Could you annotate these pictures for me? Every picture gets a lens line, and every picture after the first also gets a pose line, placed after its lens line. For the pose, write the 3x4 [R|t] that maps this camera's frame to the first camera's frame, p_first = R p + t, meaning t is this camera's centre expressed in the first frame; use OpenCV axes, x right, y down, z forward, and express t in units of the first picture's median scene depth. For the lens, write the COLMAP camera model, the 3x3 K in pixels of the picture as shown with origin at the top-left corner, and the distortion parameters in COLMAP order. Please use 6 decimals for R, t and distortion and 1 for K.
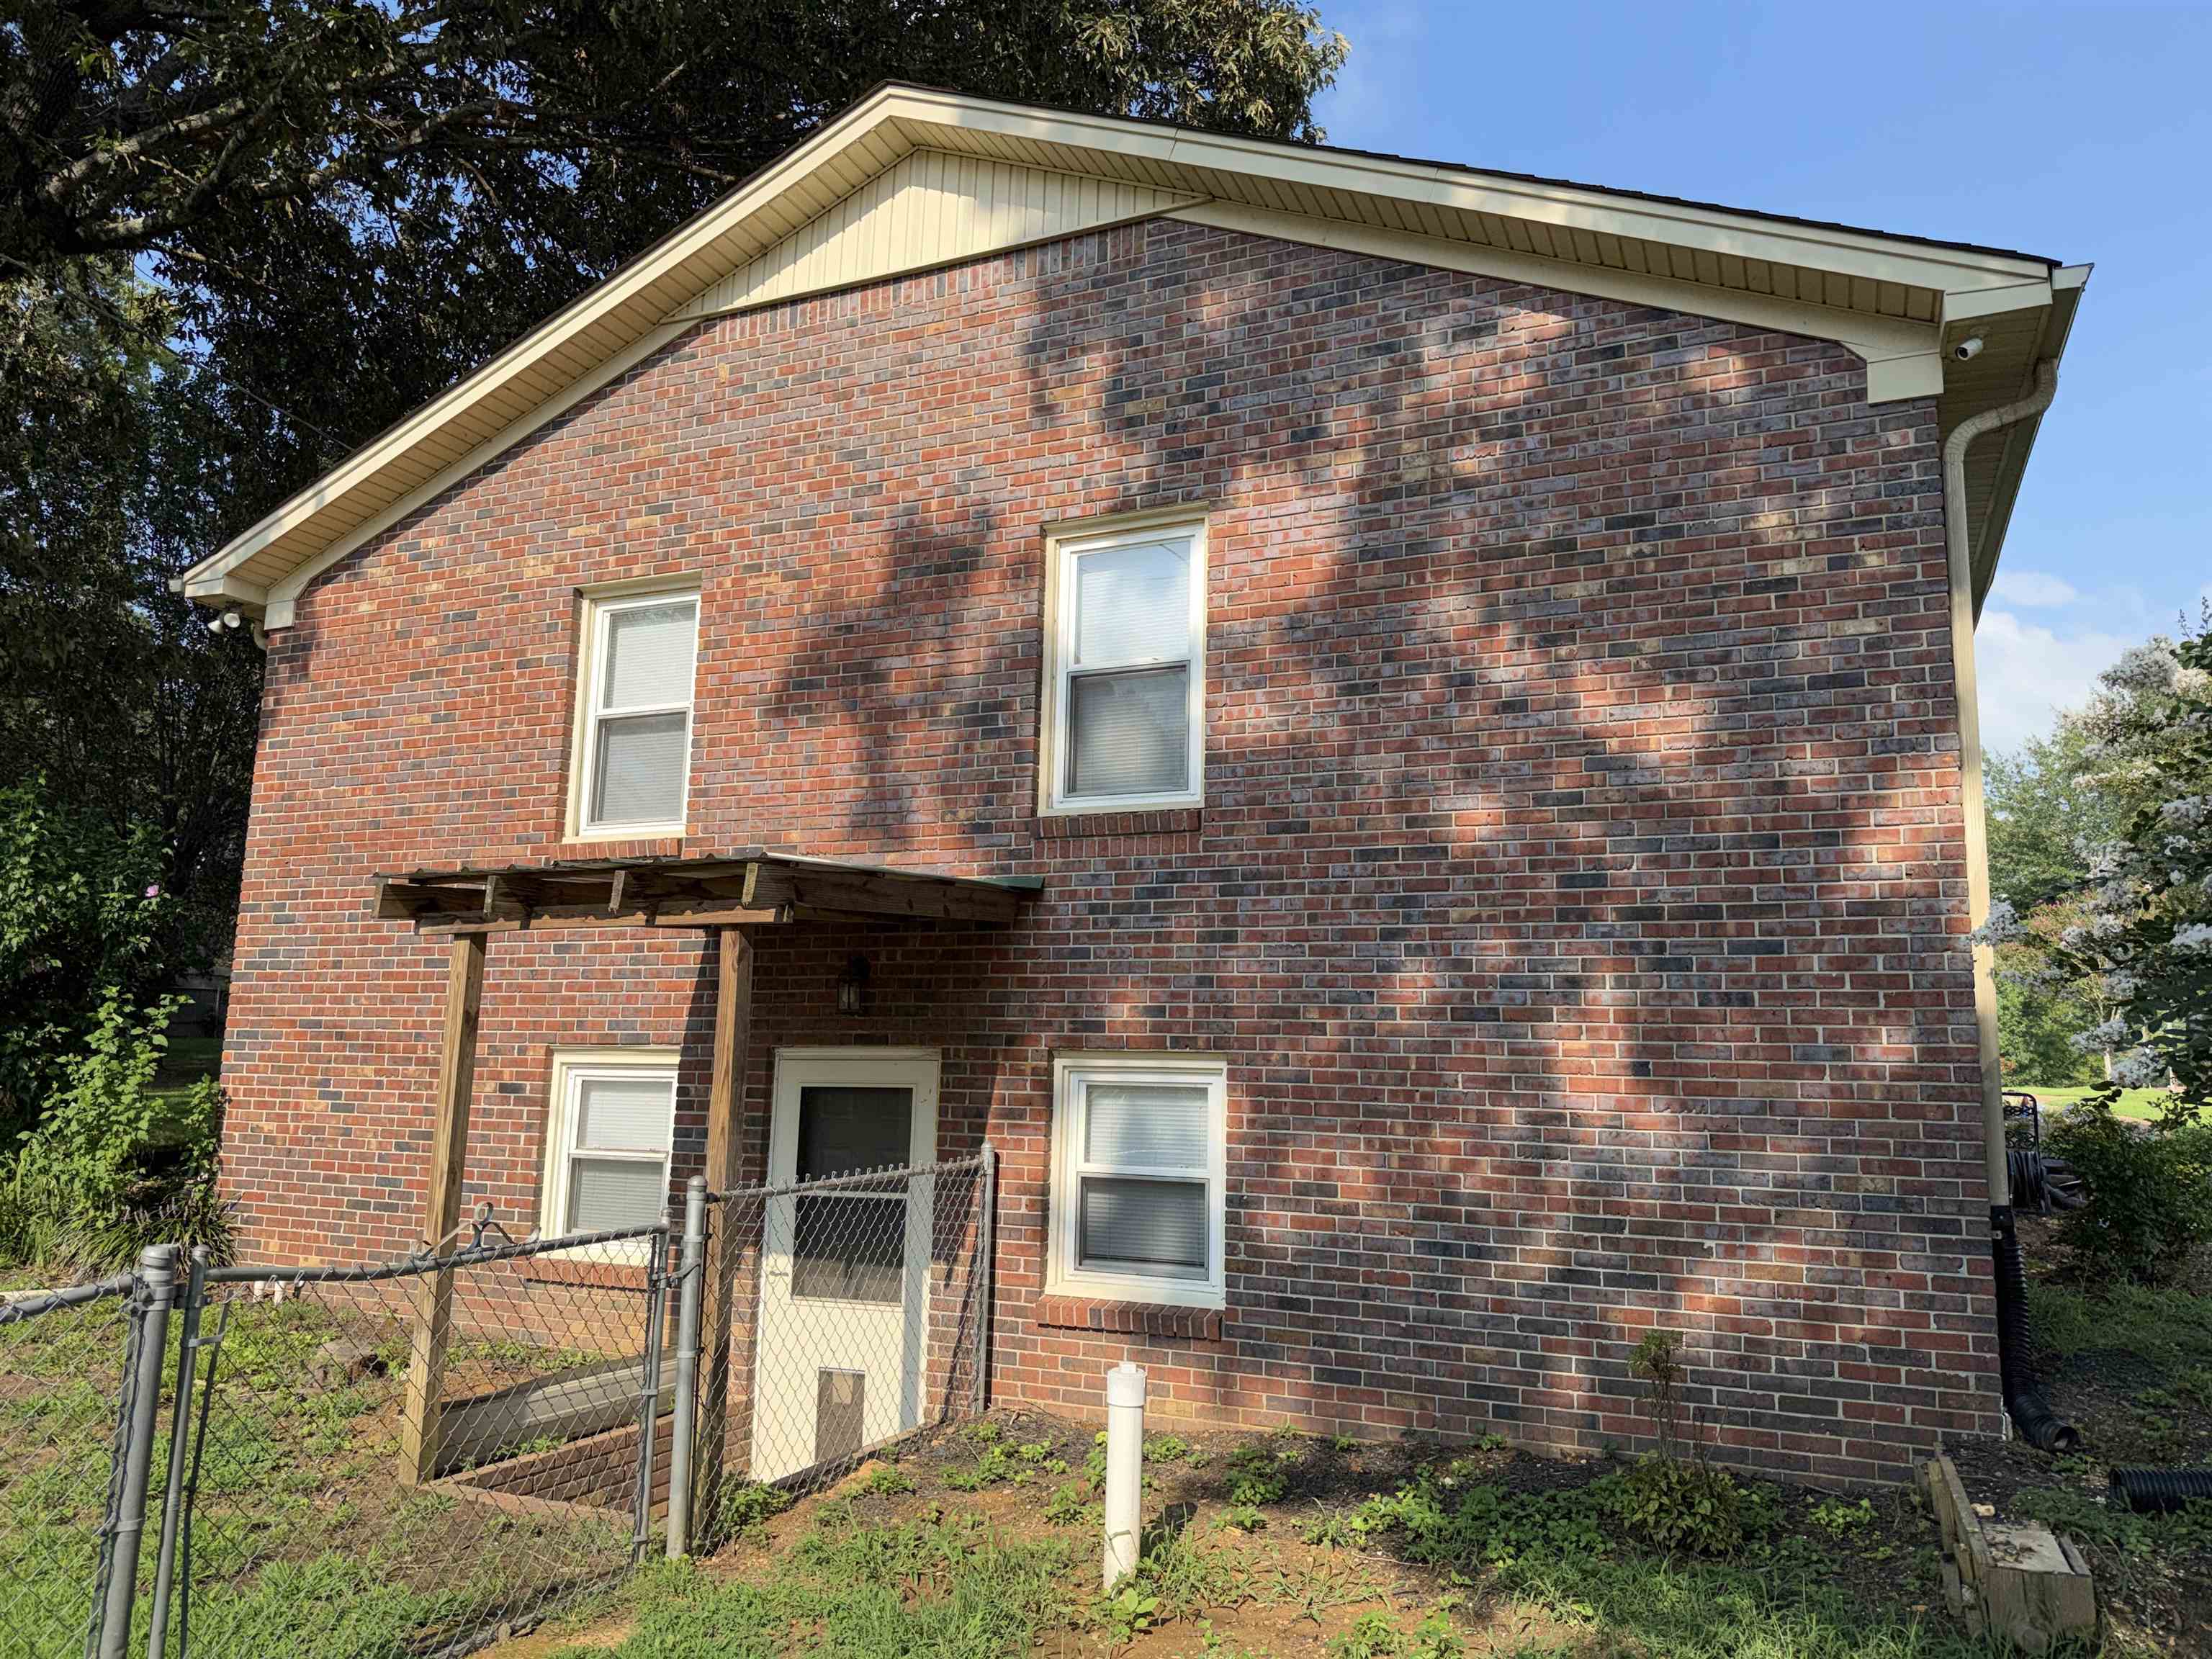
lens RADIAL K [[1515.9, 0, 1106.0], [0, 1515.9, 829.5], [0, 0, 1]] dist [0.120671, -0.120058]
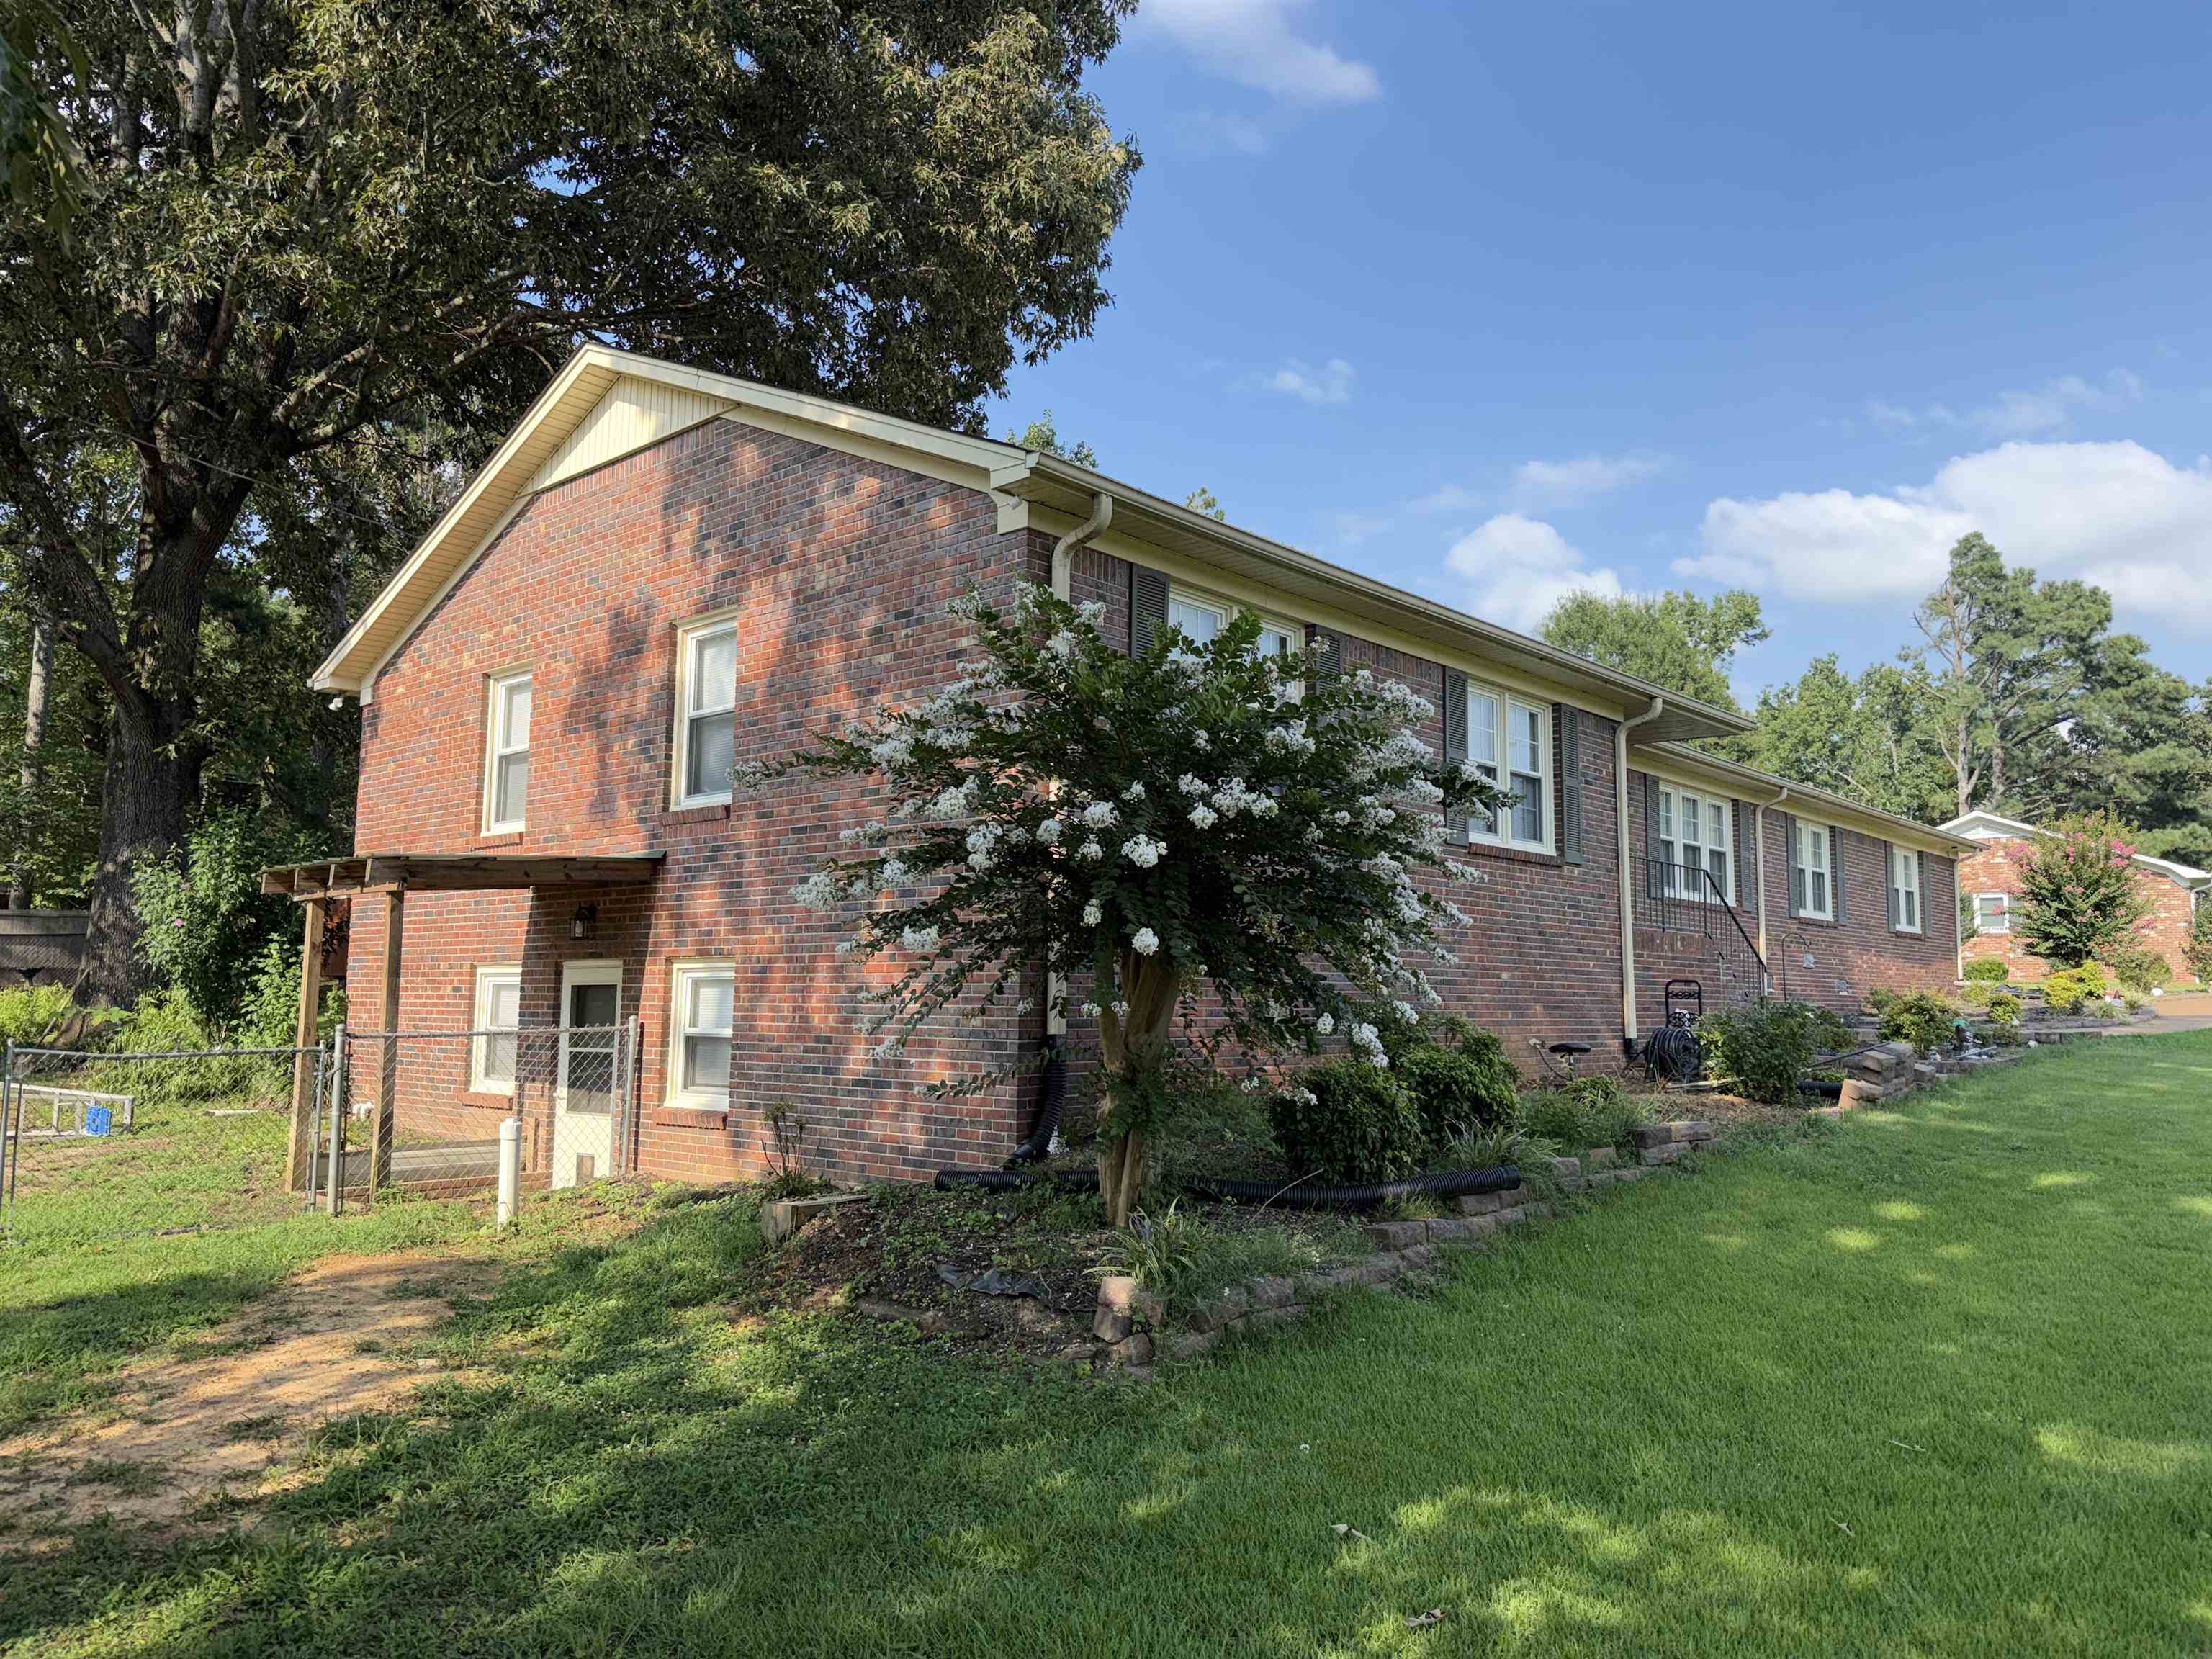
lens RADIAL K [[1515.9, 0, 1106.0], [0, 1515.9, 829.5], [0, 0, 1]] dist [0.120671, -0.120058]
pose [[0.952573, -0.047003, -0.300659, 0.804361], [0.061557, 0.997337, 0.039112, -0.022499], [0.298020, -0.055765, 0.952929, -0.352328]]
